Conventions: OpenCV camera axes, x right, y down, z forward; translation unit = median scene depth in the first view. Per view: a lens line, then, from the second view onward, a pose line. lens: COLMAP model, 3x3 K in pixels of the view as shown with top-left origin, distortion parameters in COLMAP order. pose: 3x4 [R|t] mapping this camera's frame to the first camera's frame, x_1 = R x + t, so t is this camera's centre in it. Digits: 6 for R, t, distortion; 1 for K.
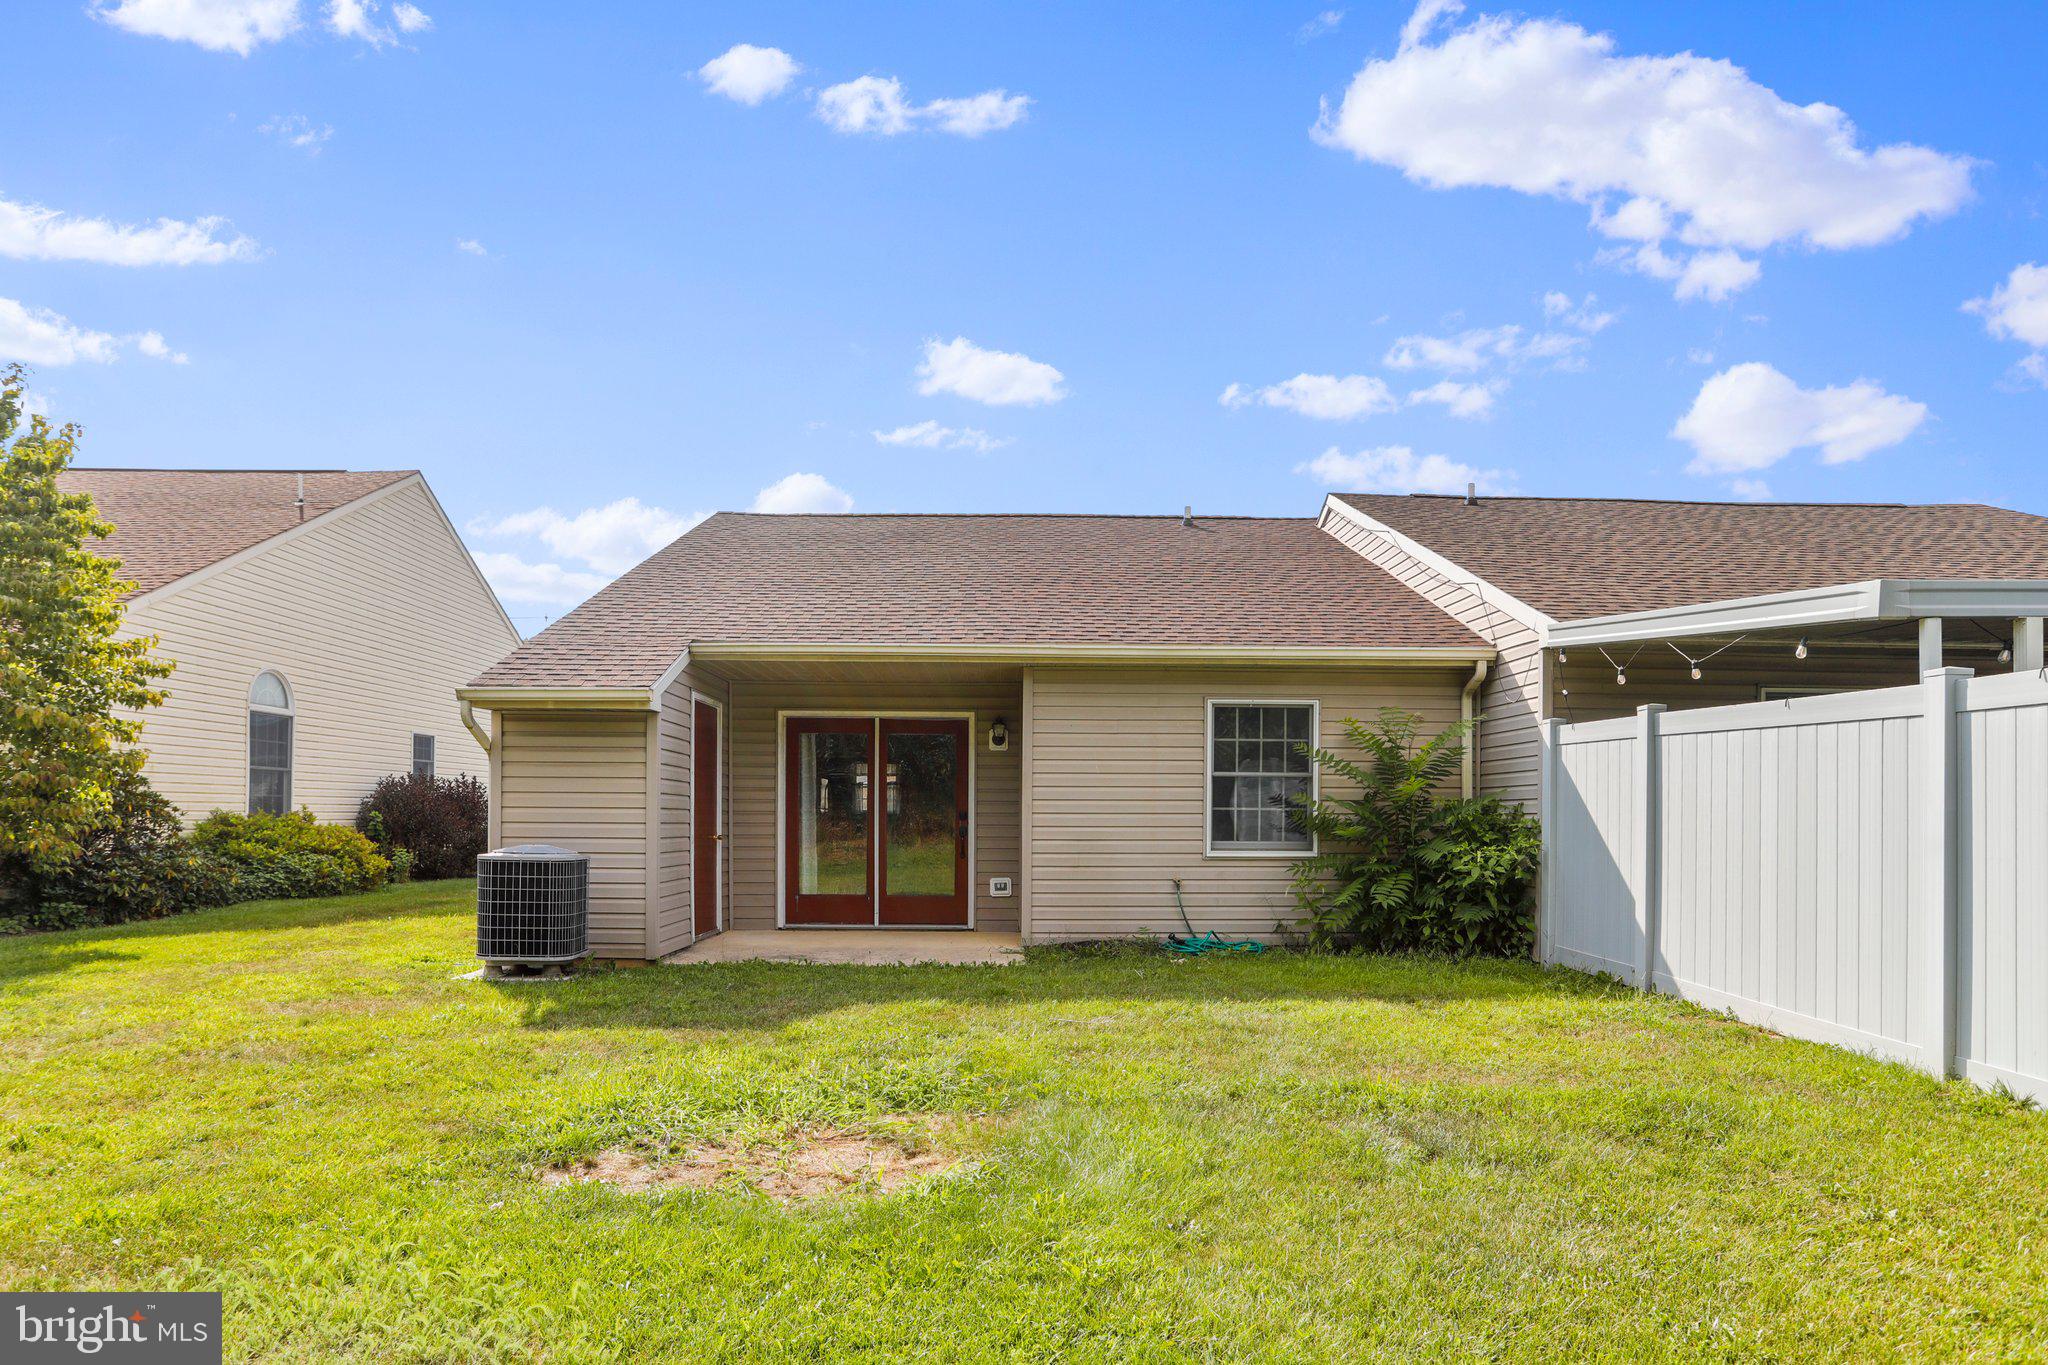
lens RADIAL K [[1220.2, 0, 1018.0], [0, 1220.2, 802.7], [0, 0, 1]] dist [-0.009663, -0.000868]
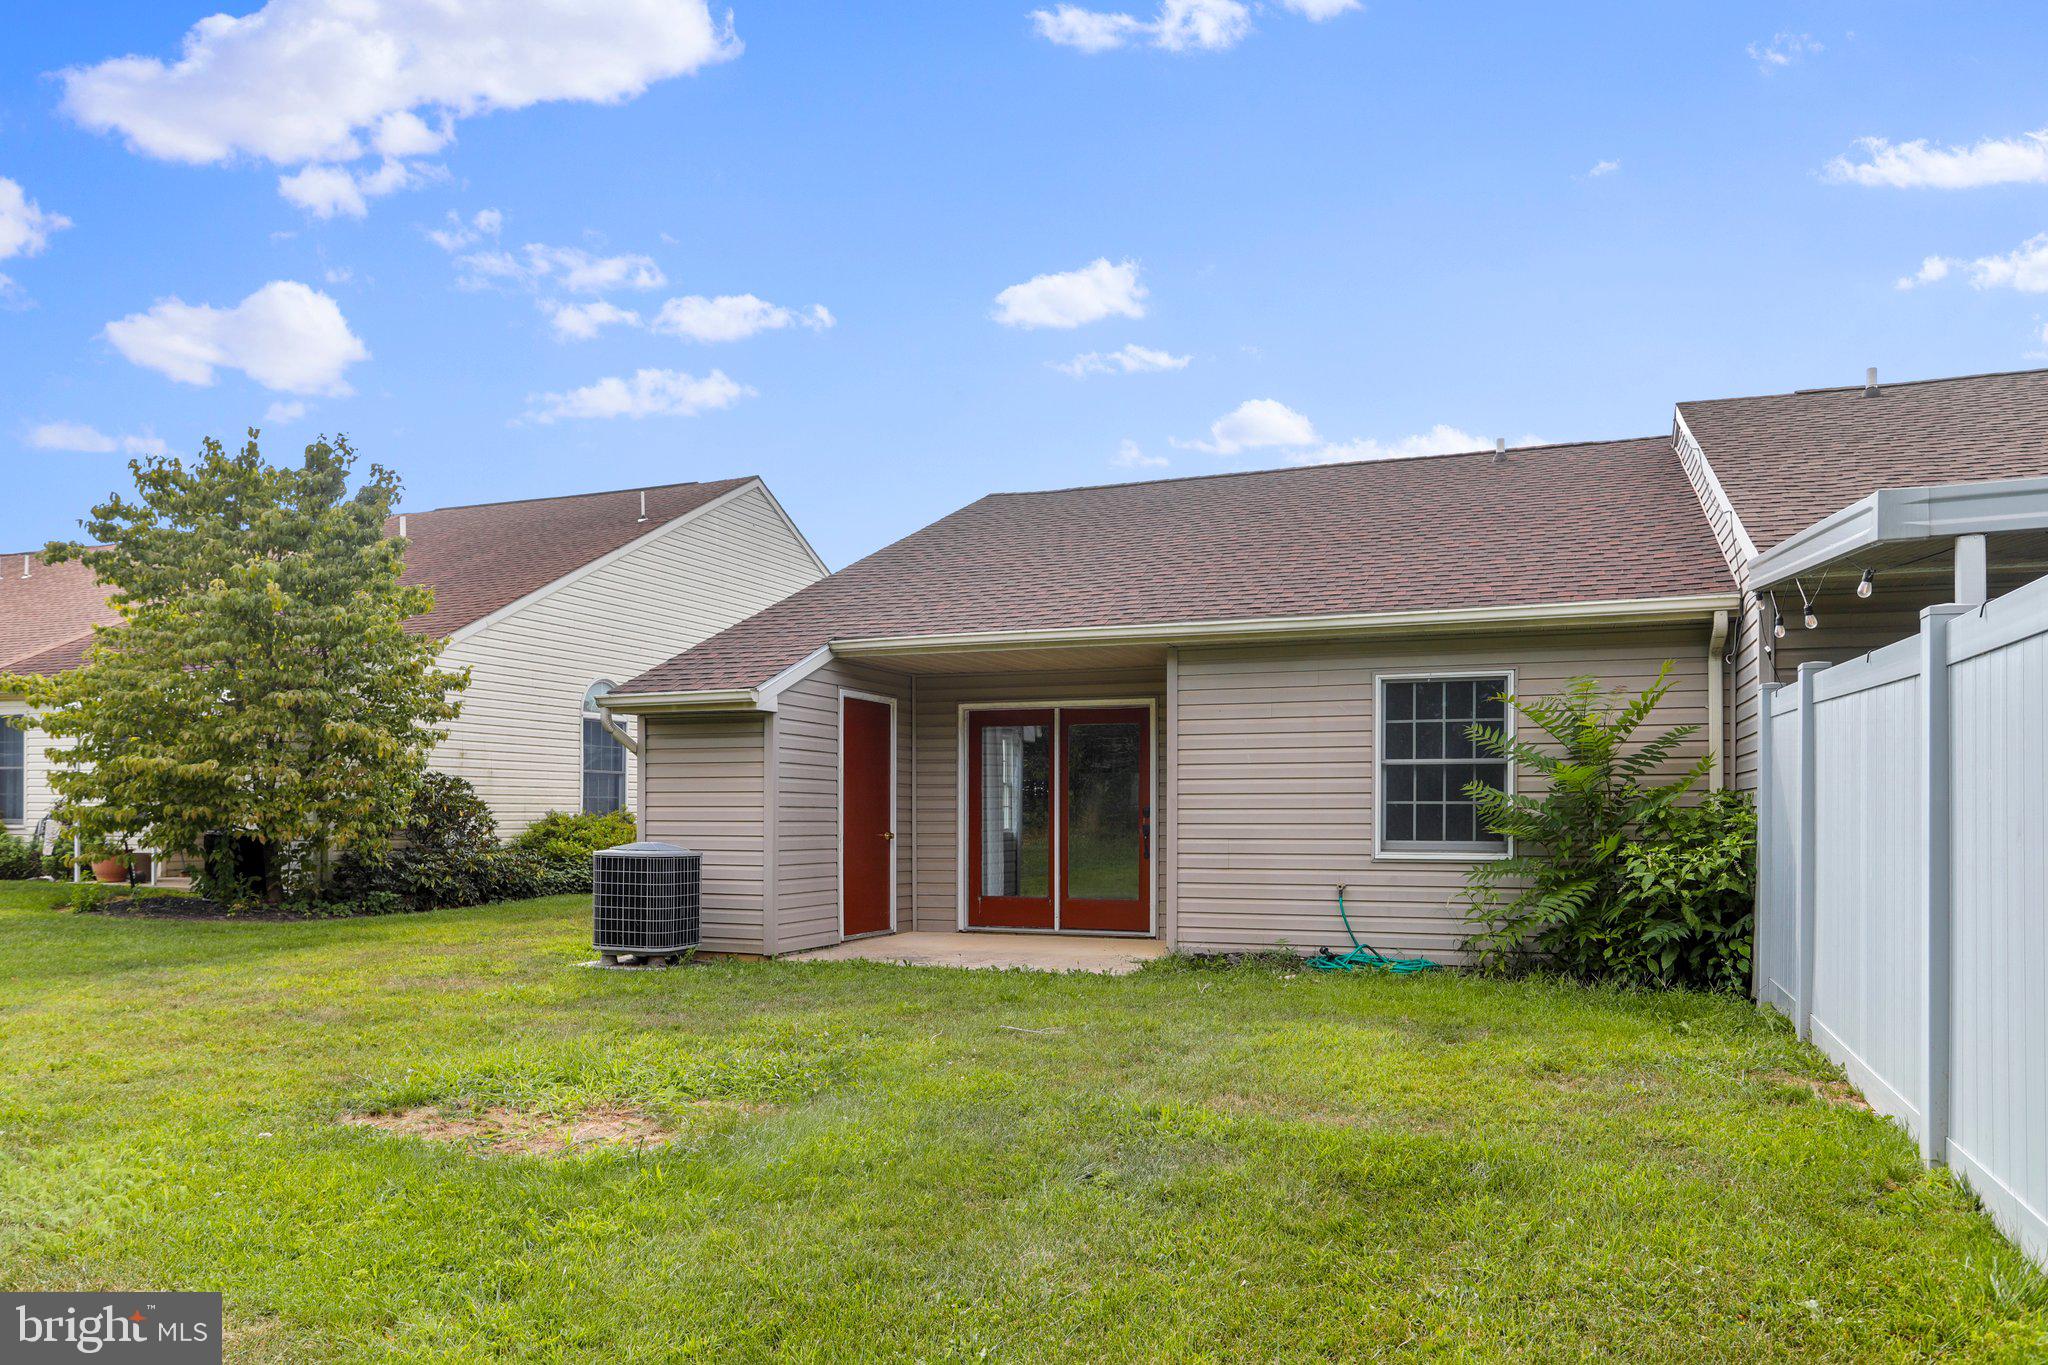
lens RADIAL K [[1397.1, 0, 1023.0], [0, 1397.1, 809.8], [0, 0, 1]] dist [-0.004654, 0.001669]
pose [[0.924403, -0.005616, -0.381376, 0.299478], [0.008270, 0.999952, 0.005321, 0.002467], [0.381328, -0.008073, 0.924404, 0.002306]]
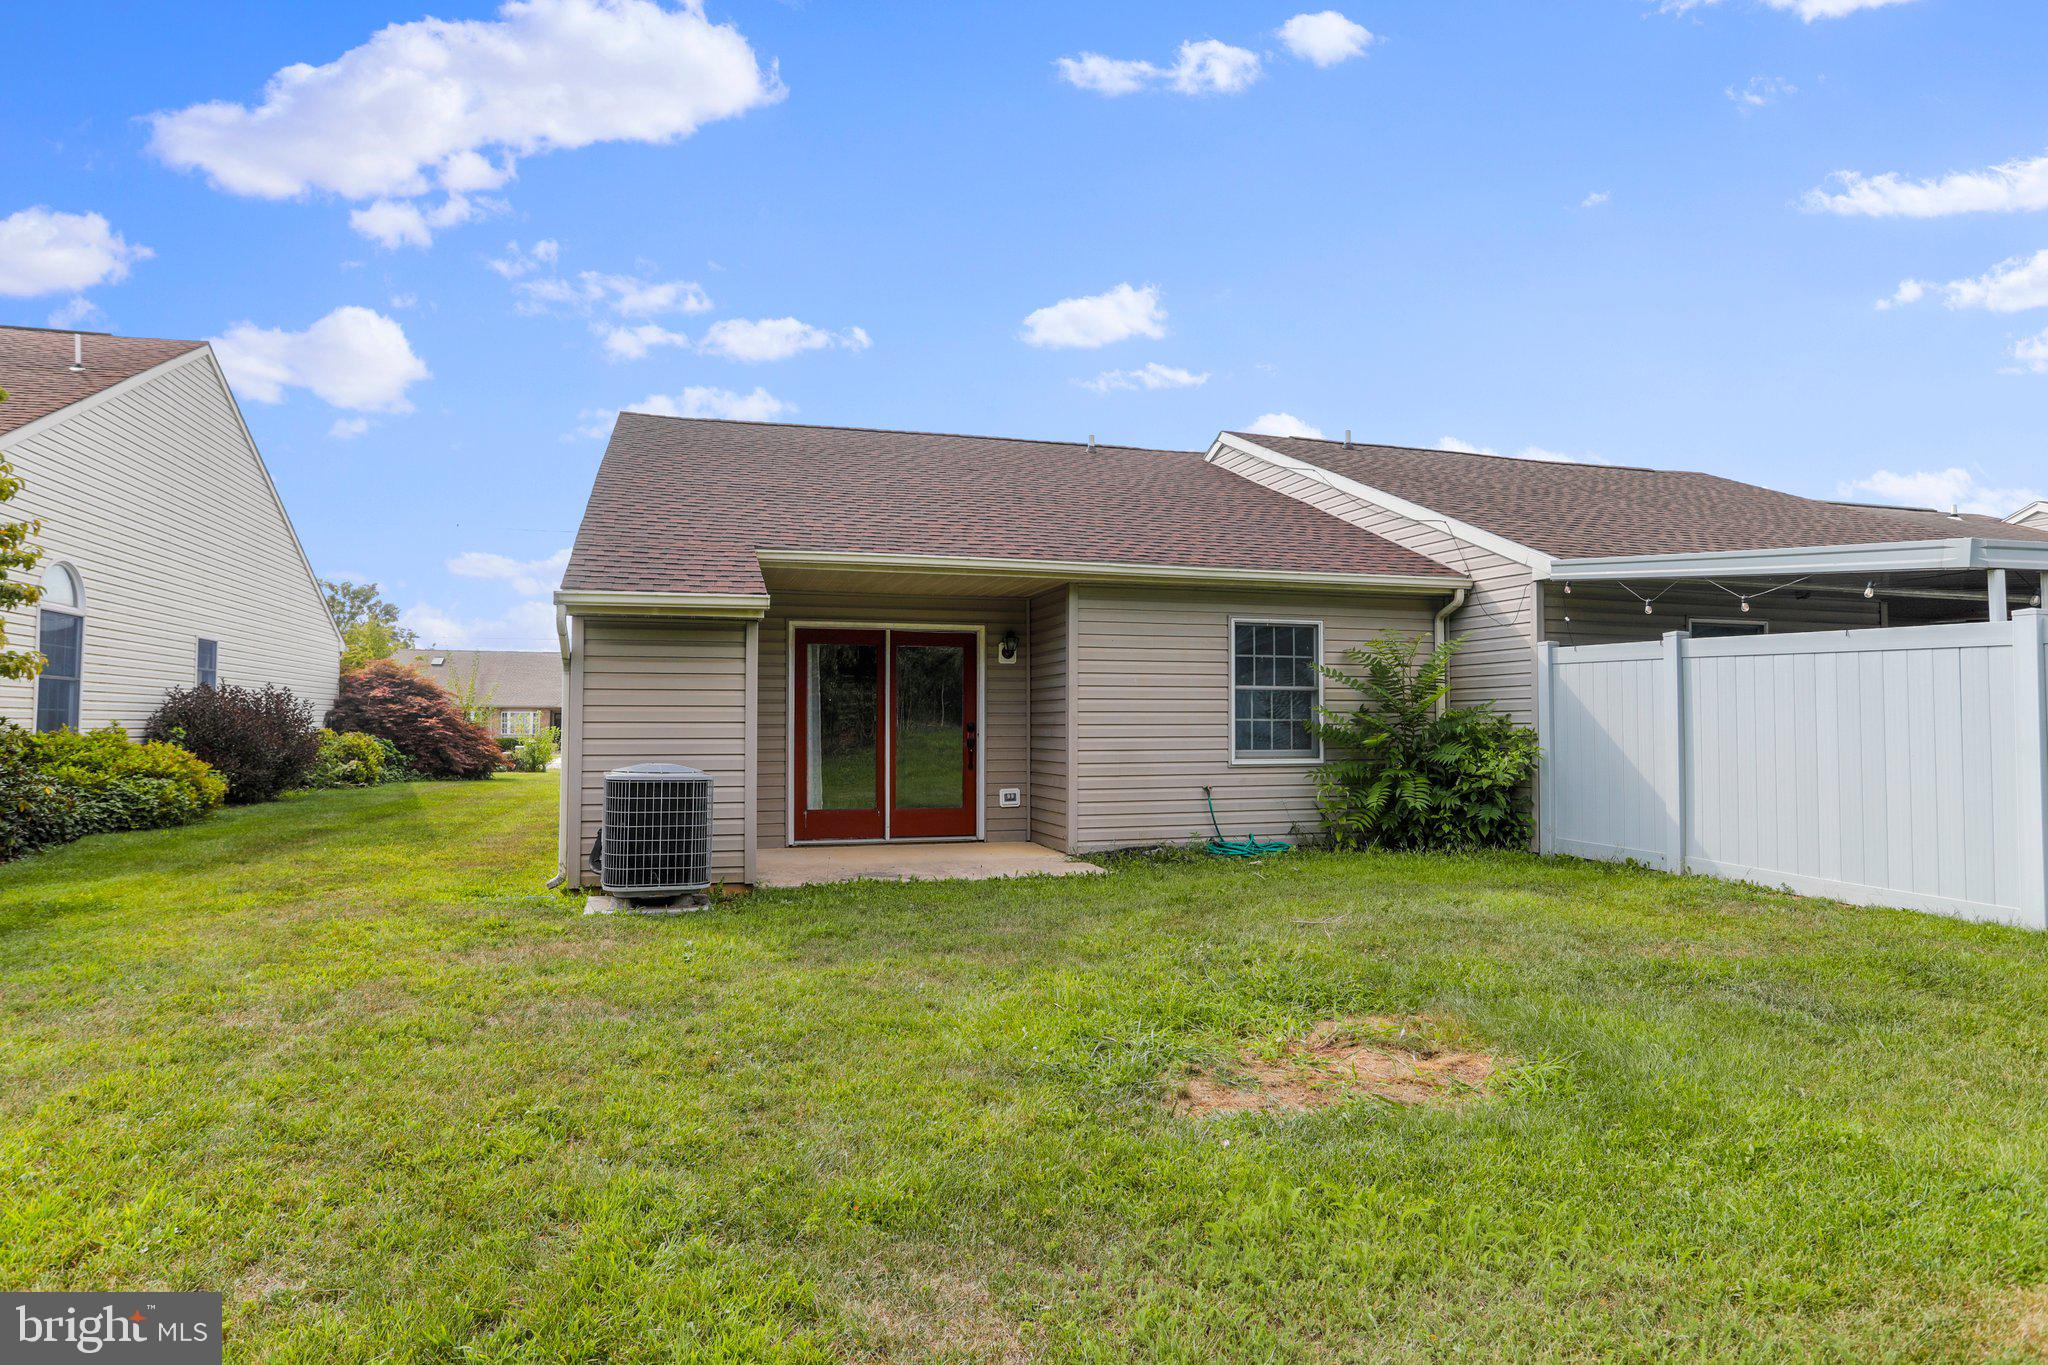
lens RADIAL K [[1183.1, 0, 1024.0], [0, 1183.1, 682.5], [0, 0, 1]] dist [-0.000277, 0.000168]
pose [[0.960461, 0.004041, 0.278384, -0.310284], [0.002870, 0.999698, -0.024412, -0.003167], [-0.278398, 0.024246, 0.960160, 0.051186]]
